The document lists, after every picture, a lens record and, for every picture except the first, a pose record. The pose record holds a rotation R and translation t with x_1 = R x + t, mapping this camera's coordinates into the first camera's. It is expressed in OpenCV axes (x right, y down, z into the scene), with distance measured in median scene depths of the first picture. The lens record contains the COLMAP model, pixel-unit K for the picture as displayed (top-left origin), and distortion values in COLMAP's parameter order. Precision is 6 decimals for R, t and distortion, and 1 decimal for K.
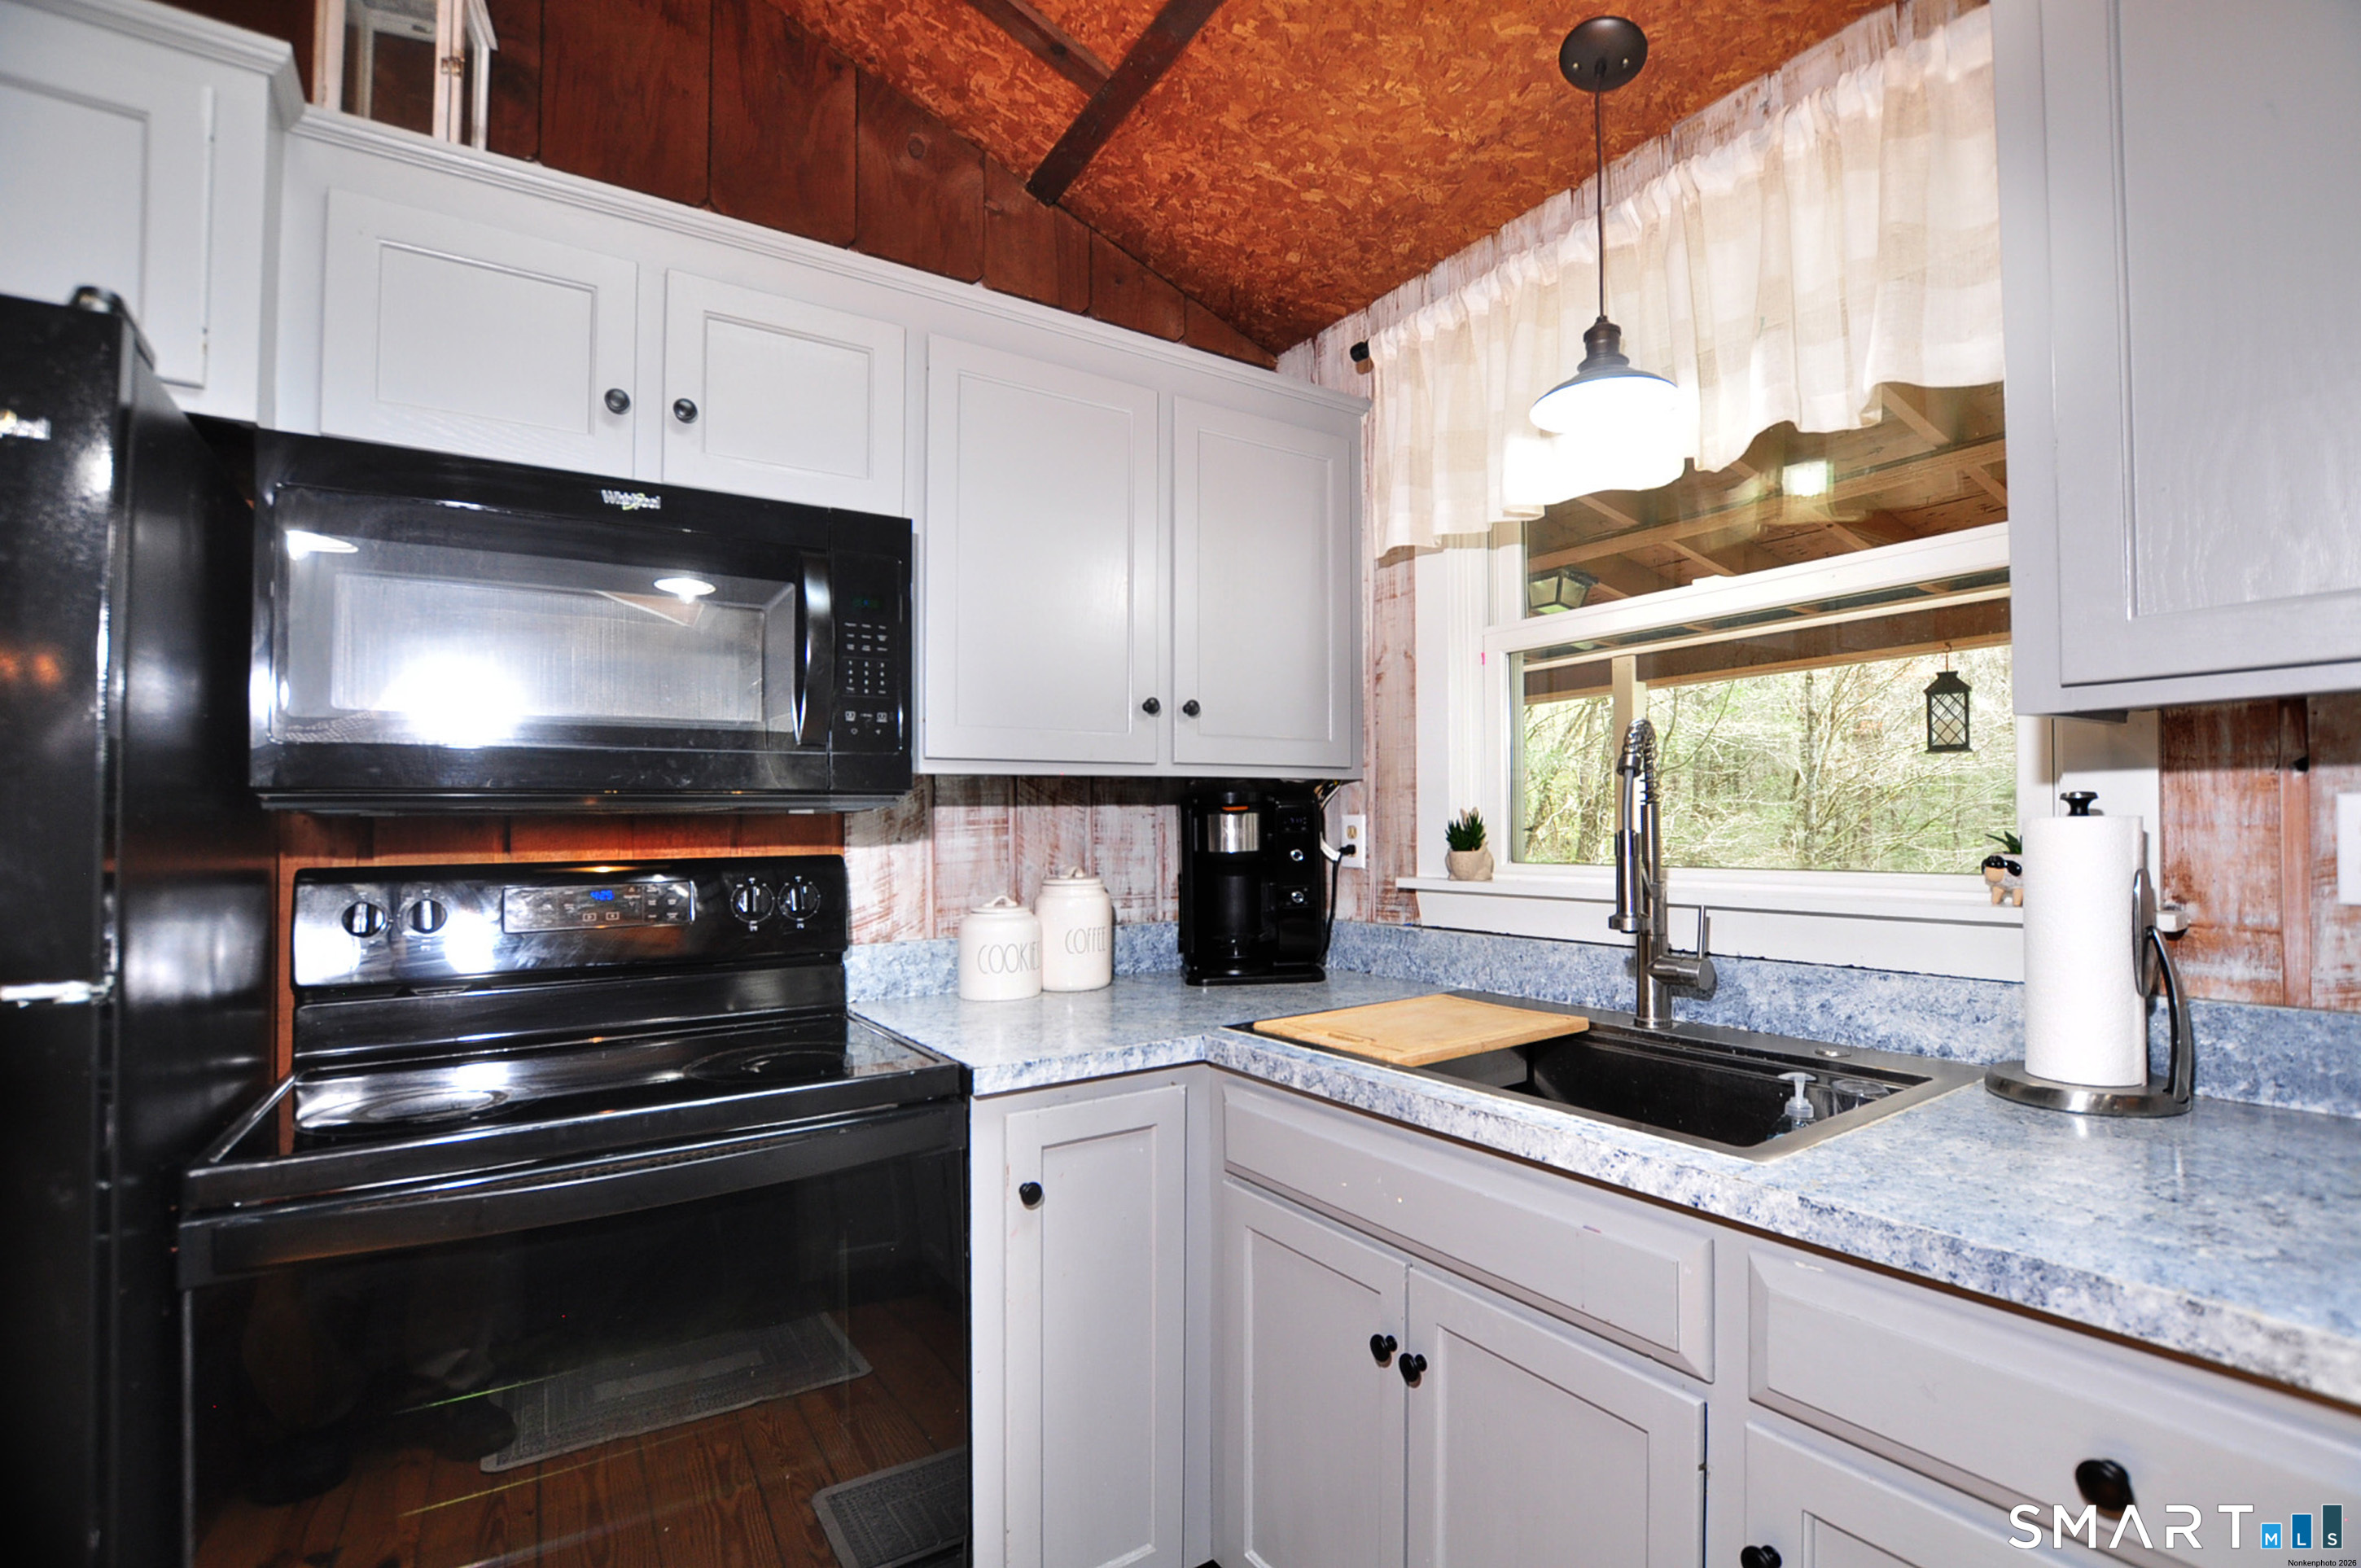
lens RADIAL K [[1049.6, 0, 1157.7], [0, 1049.6, 831.2], [0, 0, 1]] dist [-0.027206, 0.002283]
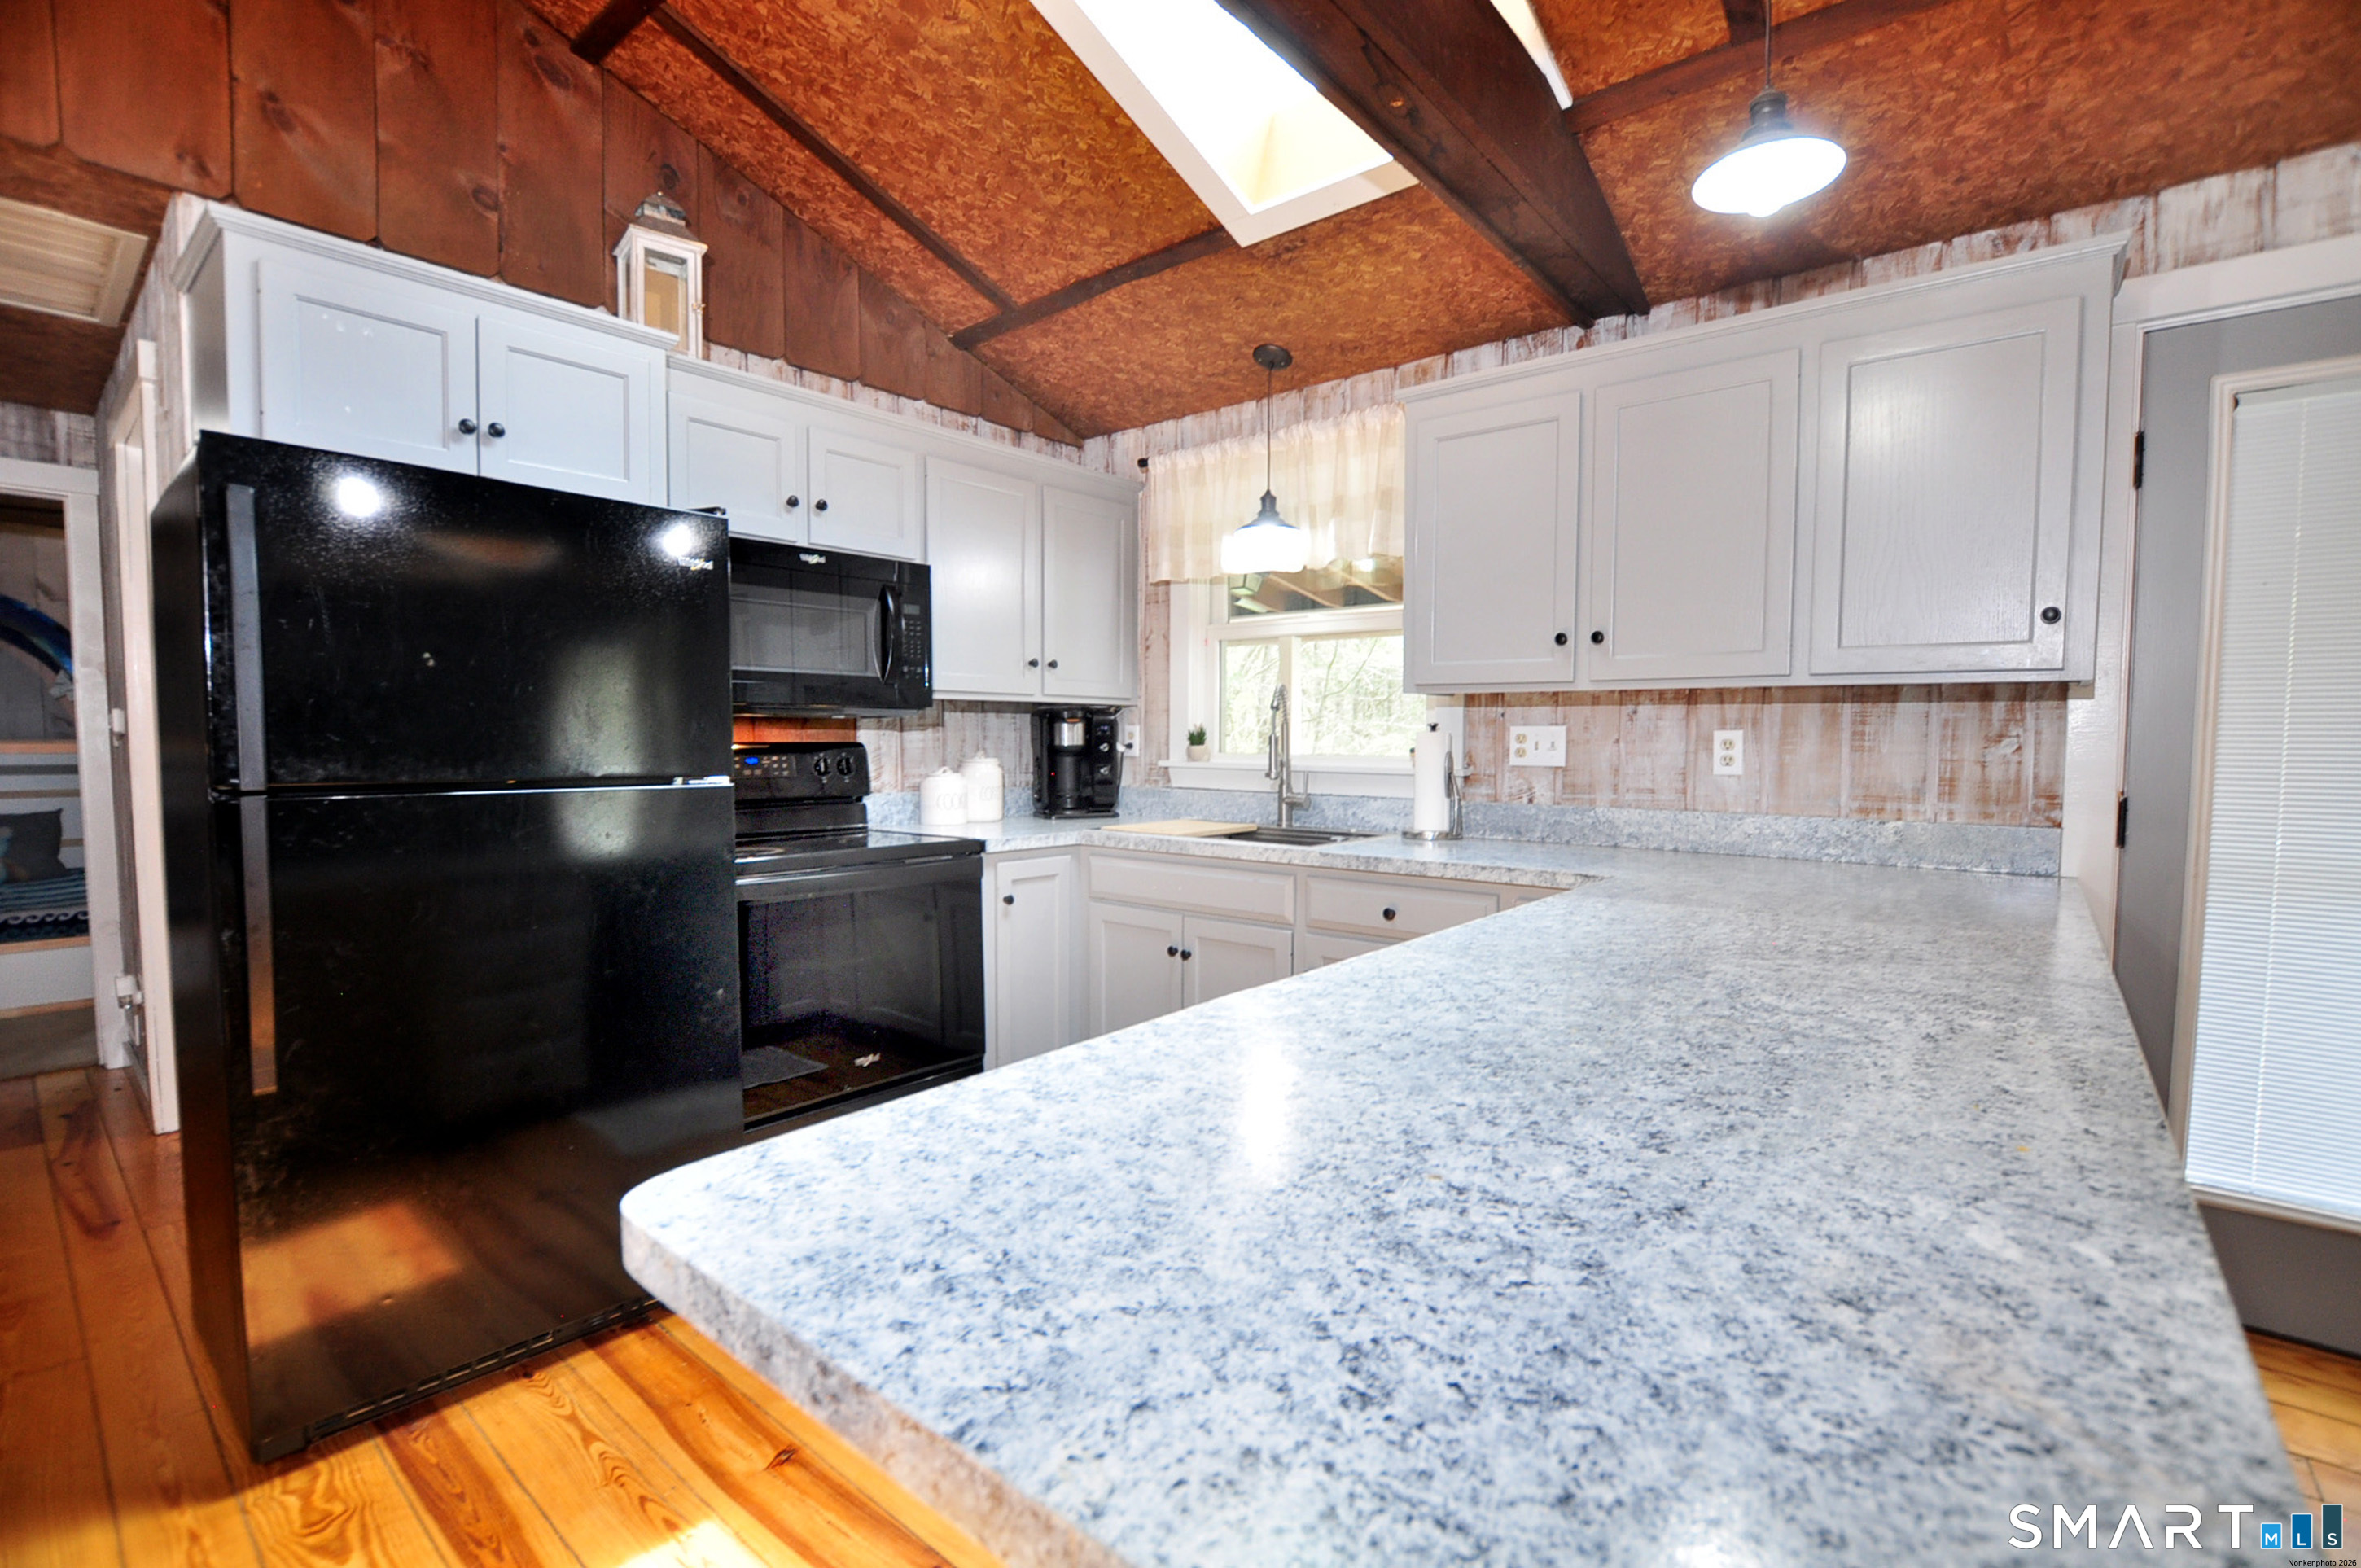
lens RADIAL K [[1049.6, 0, 1196.1], [0, 1049.6, 796.7], [0, 0, 1]] dist [-0.027206, 0.002283]
pose [[0.946799, -0.001979, 0.321820, -0.313501], [-0.013610, 0.998840, 0.046185, 0.022857], [-0.321539, -0.048108, 0.945674, -0.785135]]
